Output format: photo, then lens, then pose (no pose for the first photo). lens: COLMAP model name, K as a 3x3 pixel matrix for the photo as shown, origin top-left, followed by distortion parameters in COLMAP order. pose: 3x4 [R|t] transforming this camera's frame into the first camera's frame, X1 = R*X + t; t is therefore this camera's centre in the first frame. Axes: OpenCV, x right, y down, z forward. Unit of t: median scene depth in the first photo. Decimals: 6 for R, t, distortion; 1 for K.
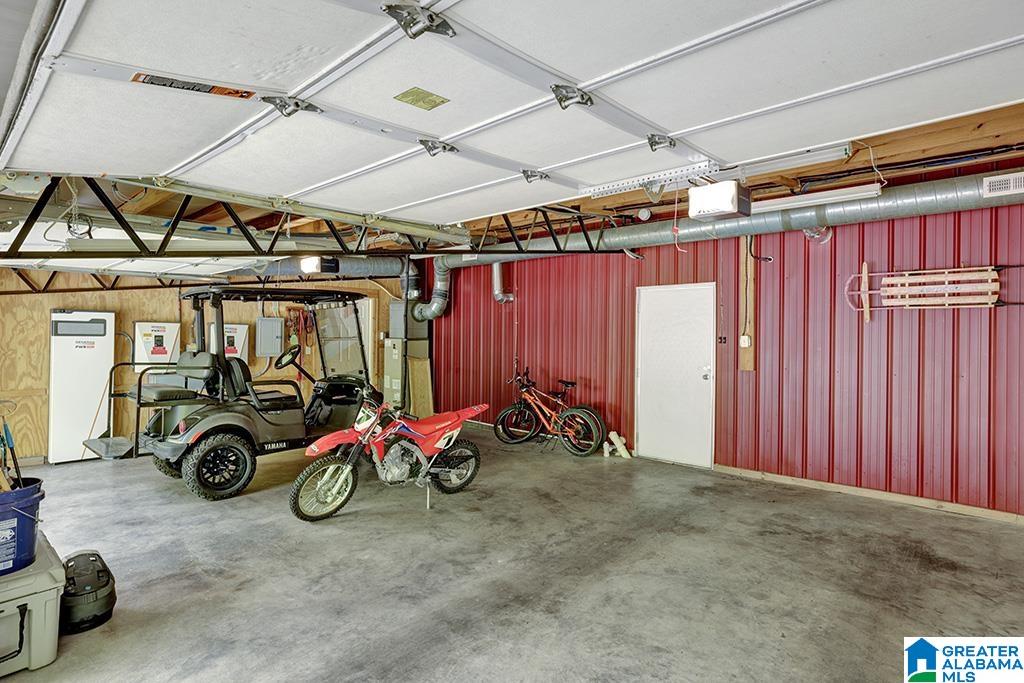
lens RADIAL K [[537.5, 0, 508.6], [0, 537.5, 340.3], [0, 0, 1]] dist [-0.008149, -0.000109]
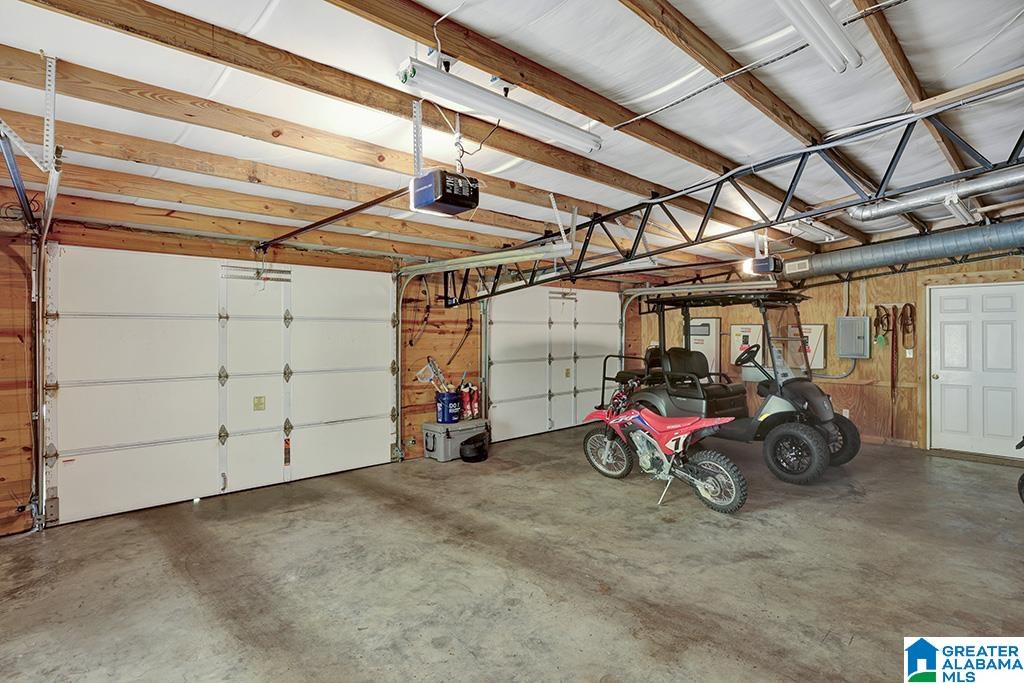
lens RADIAL K [[518.1, 0, 508.5], [0, 518.1, 336.6], [0, 0, 1]] dist [-0.002651, -0.000231]
pose [[-0.065582, 0.000396, -0.997847, 1.088040], [0.000856, 1.000000, 0.000340, -0.010603], [0.997847, -0.000832, -0.065582, 0.981514]]
